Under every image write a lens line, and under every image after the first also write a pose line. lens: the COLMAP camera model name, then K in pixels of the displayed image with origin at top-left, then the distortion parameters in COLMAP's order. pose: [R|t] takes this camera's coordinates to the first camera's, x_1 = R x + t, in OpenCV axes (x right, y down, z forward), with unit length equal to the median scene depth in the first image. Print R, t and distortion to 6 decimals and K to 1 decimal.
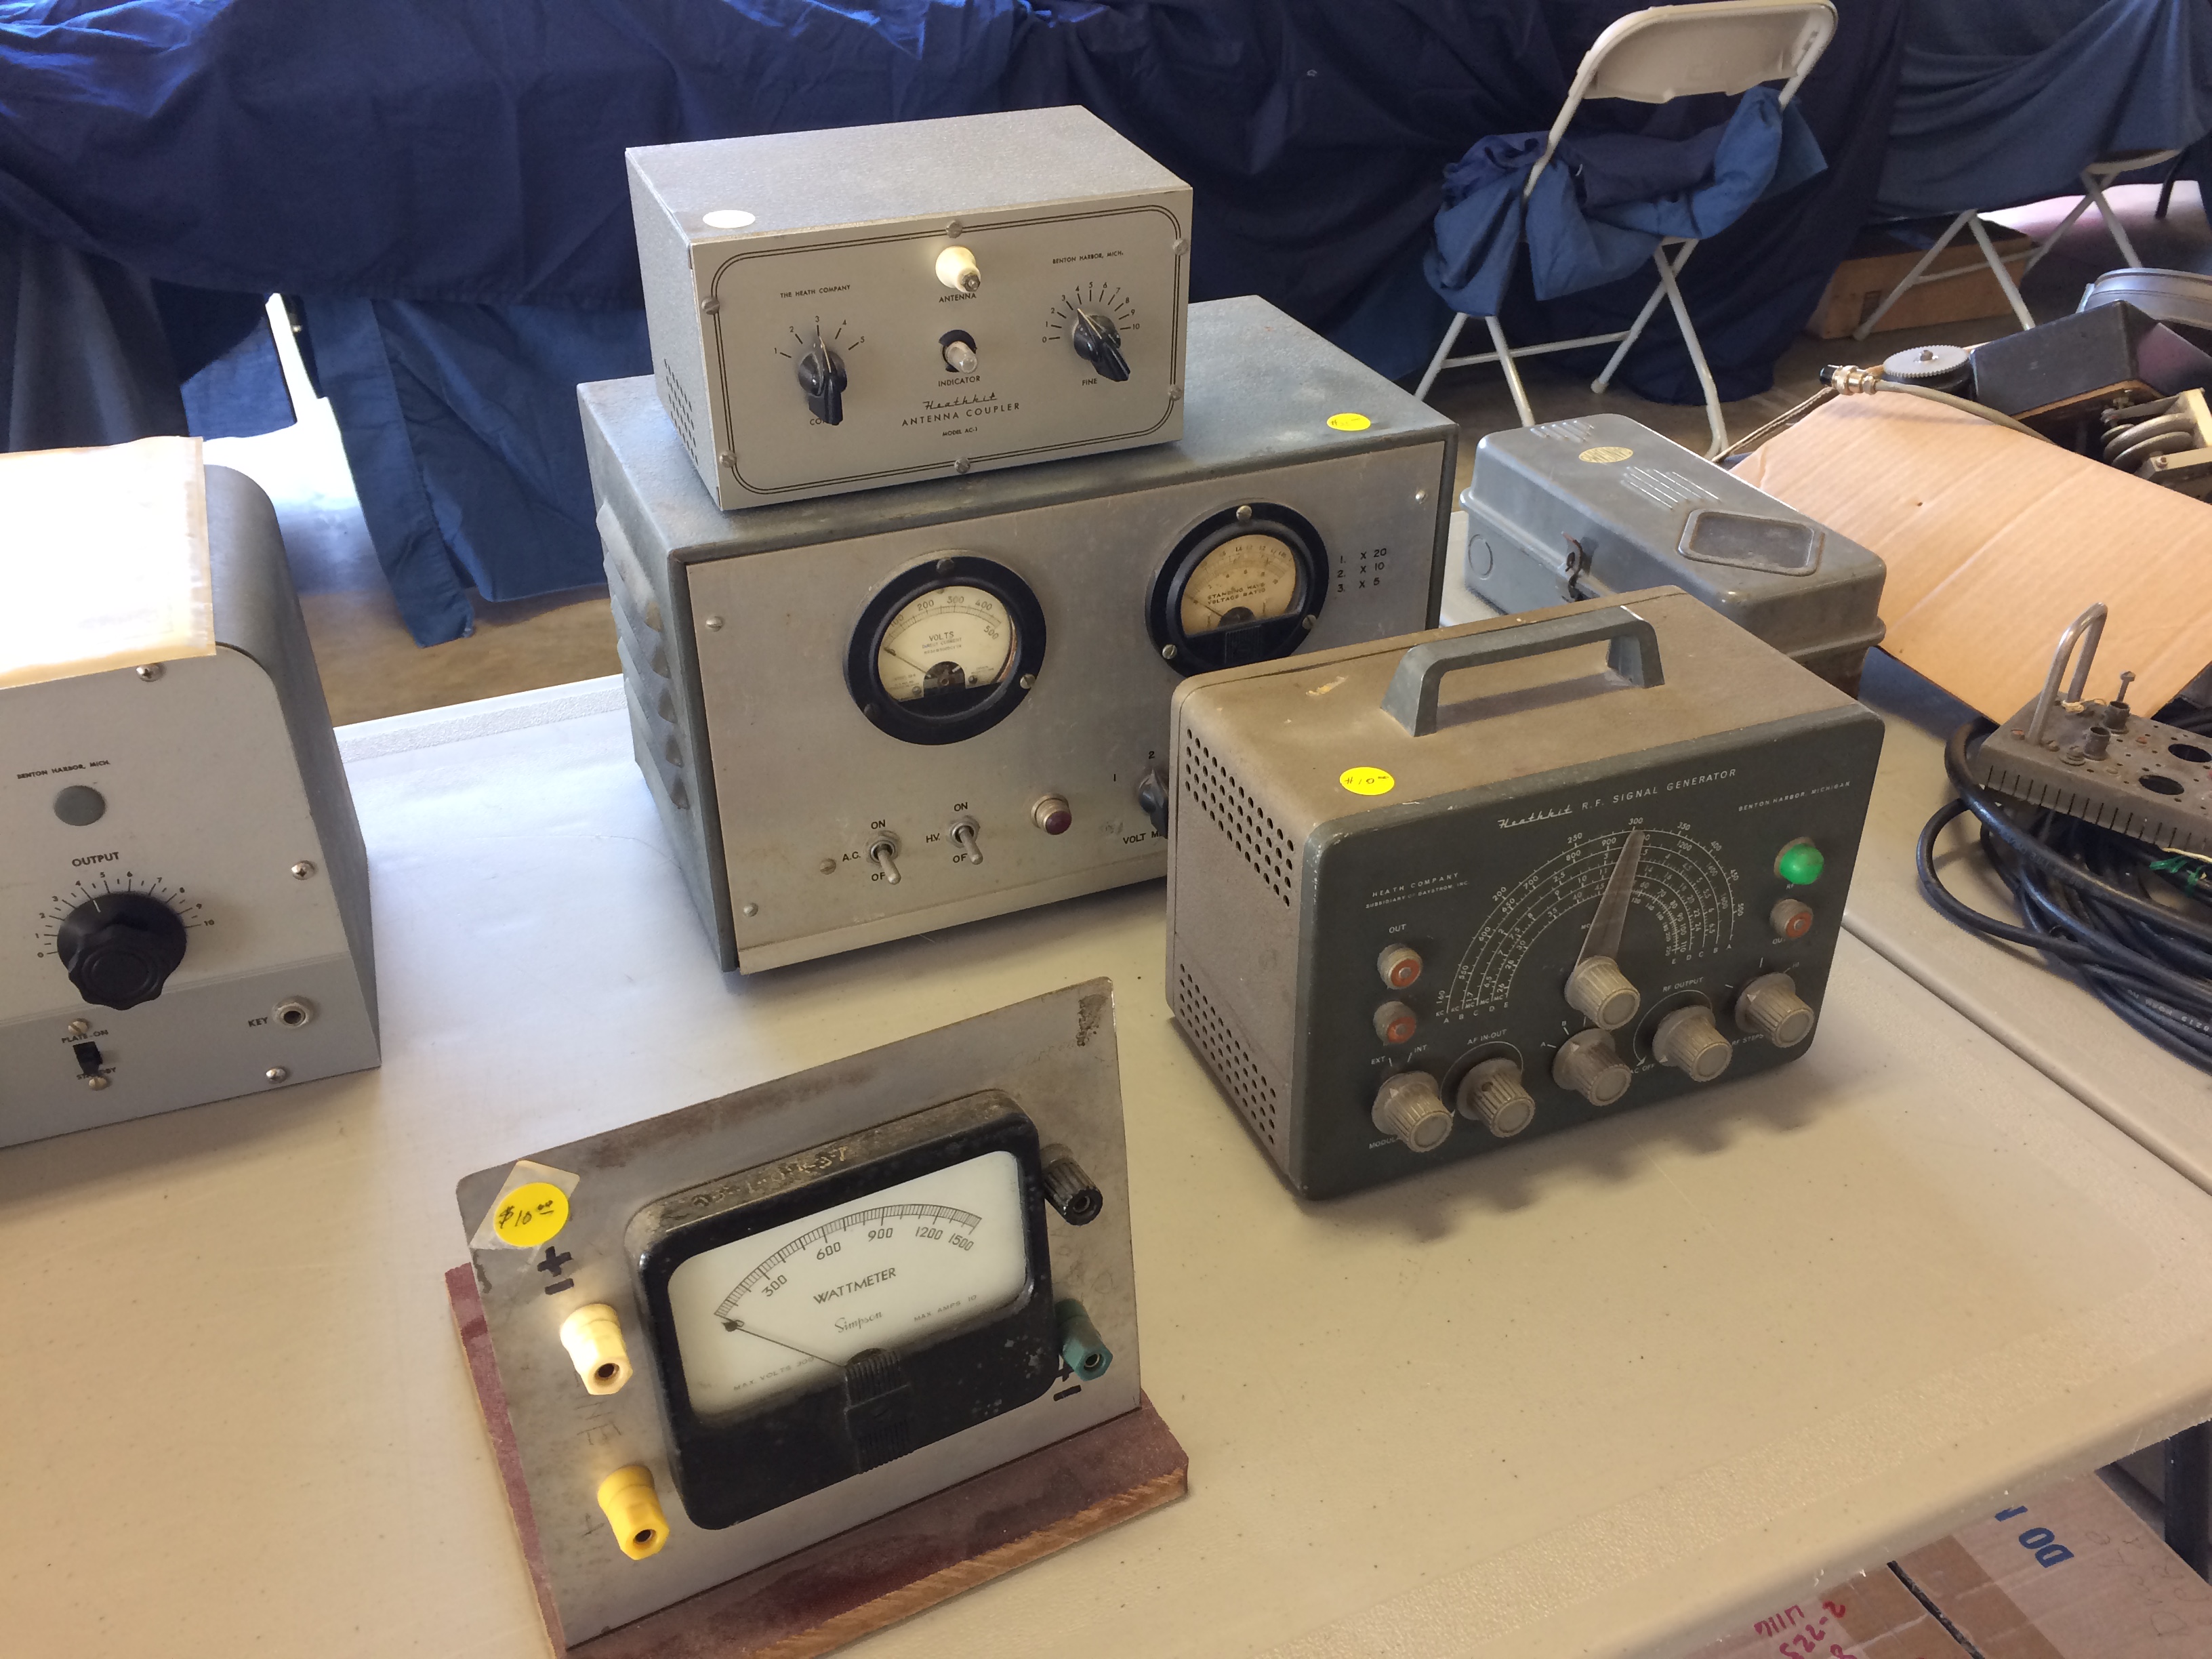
lens RADIAL K [[1843.4, 0, 1104.4], [0, 1843.4, 833.6], [0, 0, 1]] dist [0.018645, -0.010743]
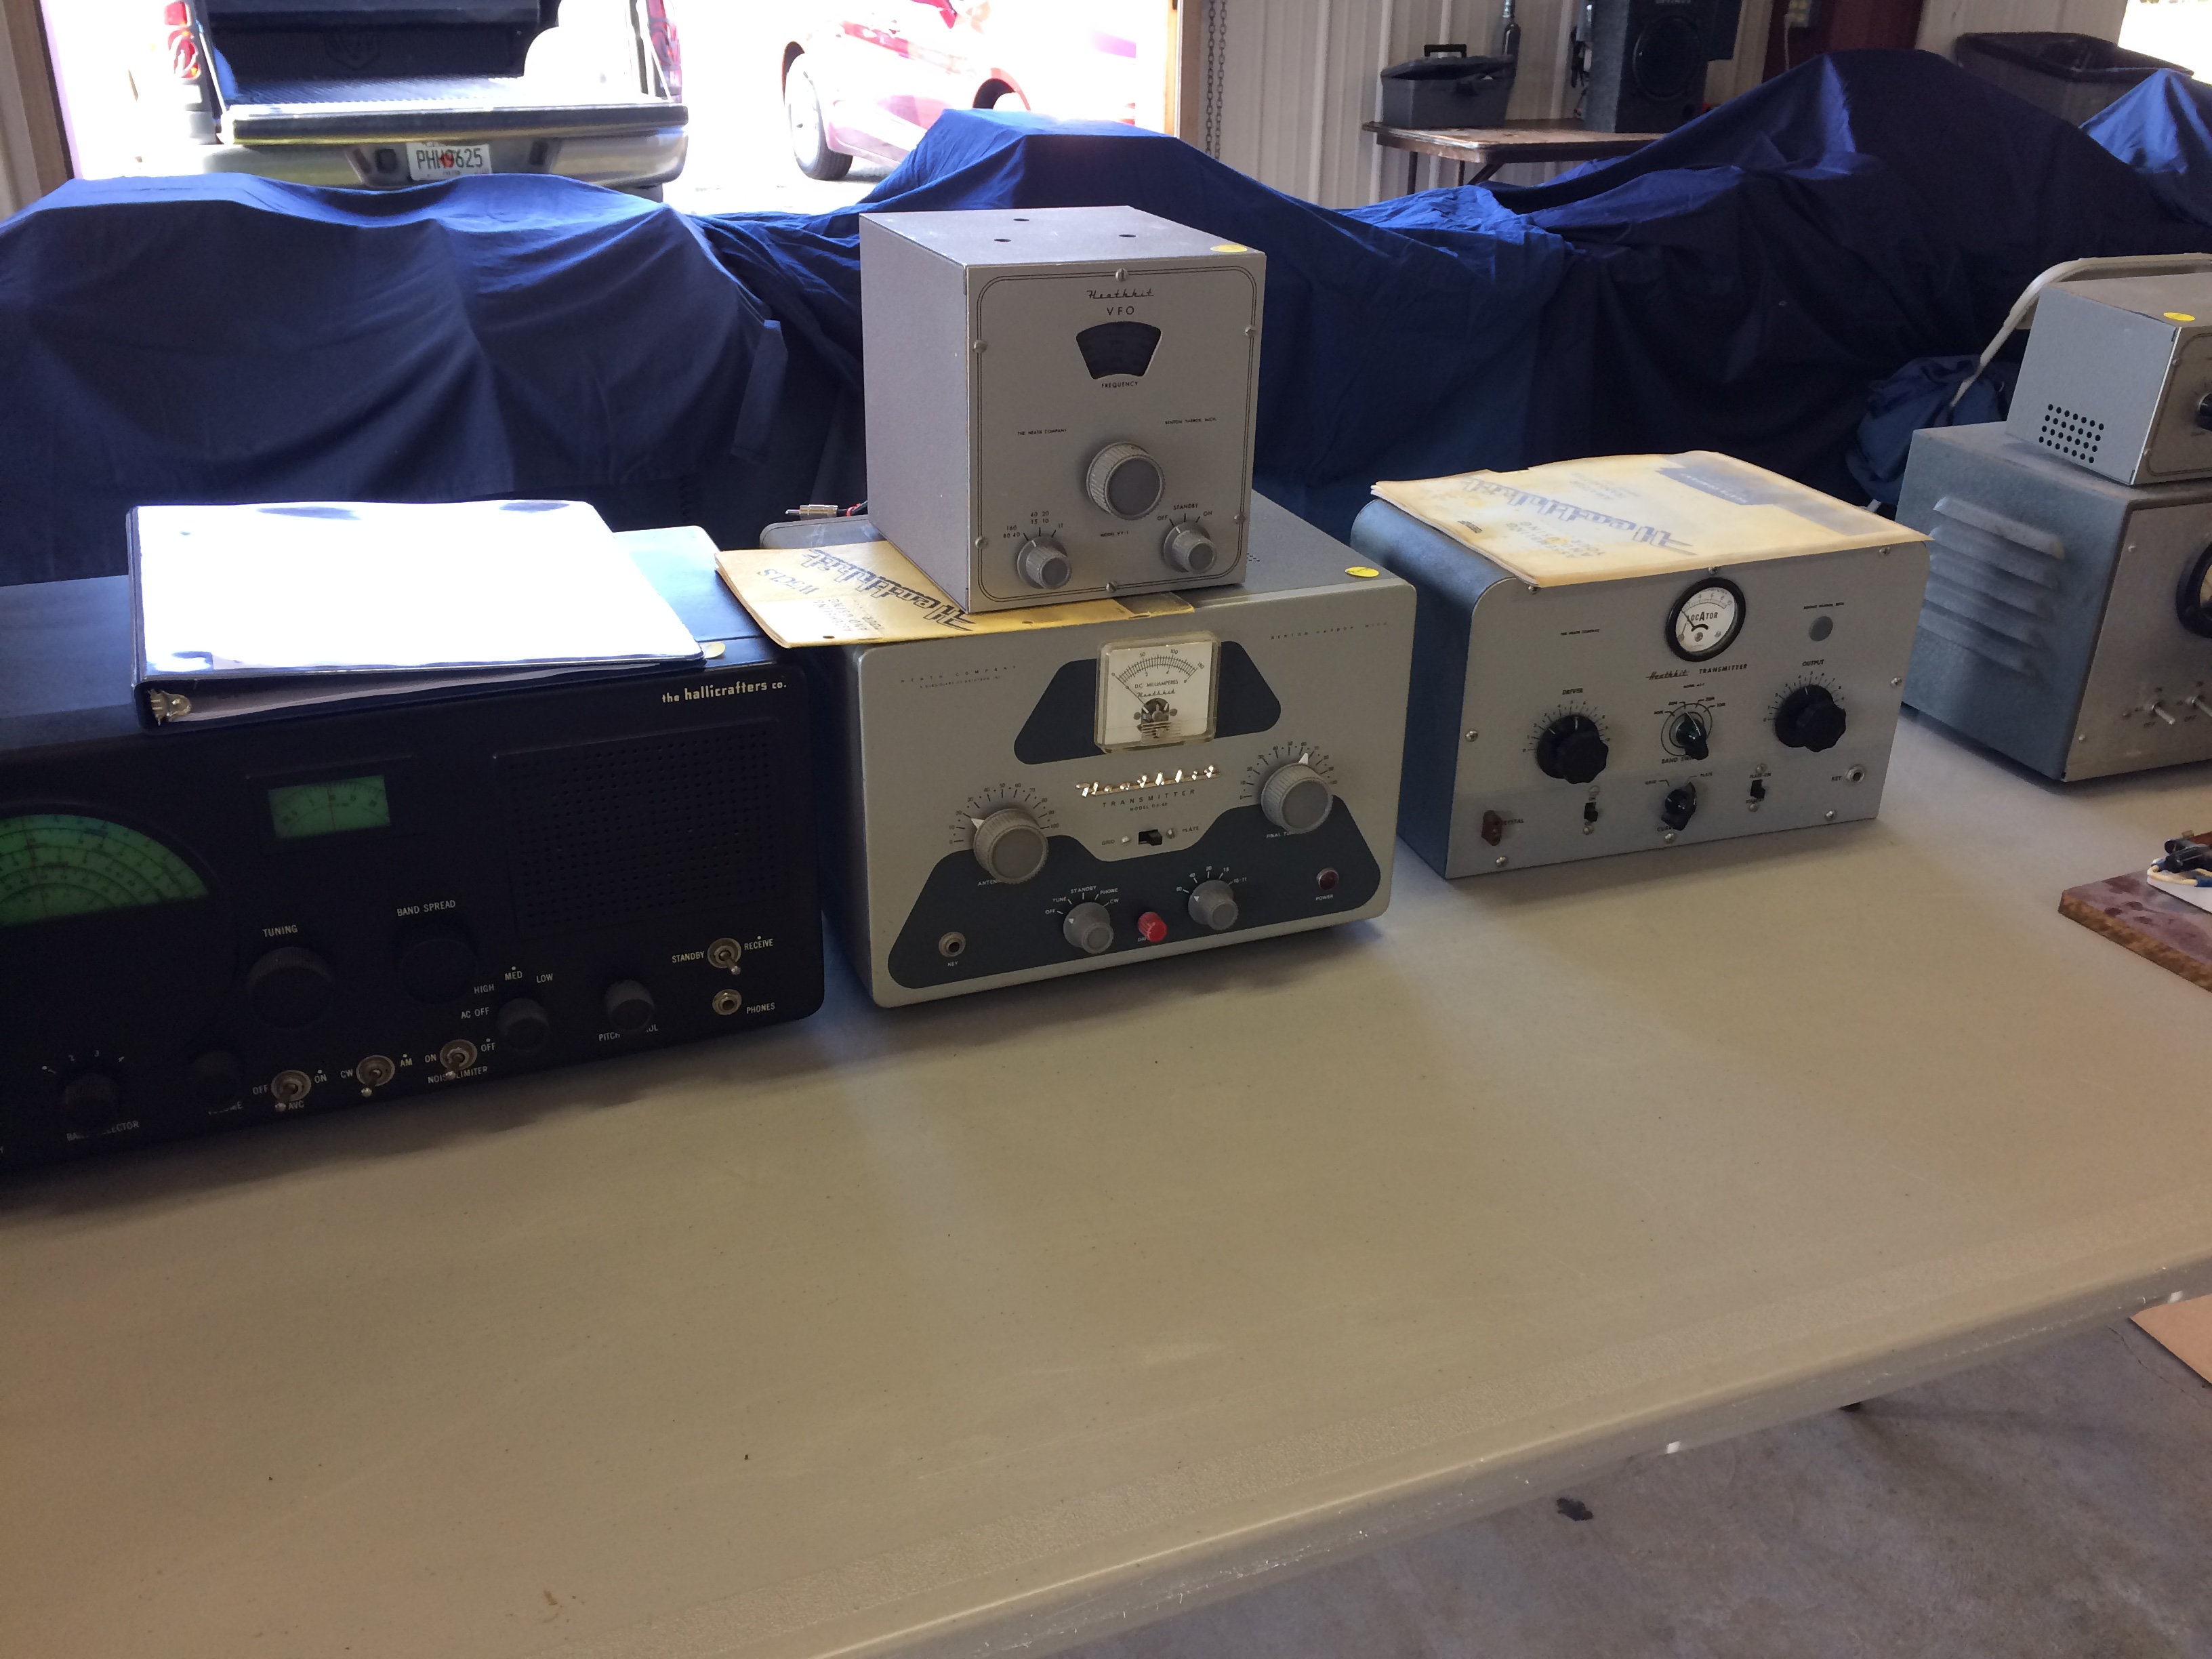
lens RADIAL K [[1843.4, 0, 1108.1], [0, 1843.4, 821.1], [0, 0, 1]] dist [0.018645, -0.010743]
pose [[0.998641, 0.033681, -0.039779, -0.274850], [-0.038540, 0.990961, -0.128498, 0.099570], [0.035092, 0.129856, 0.990912, -0.176667]]
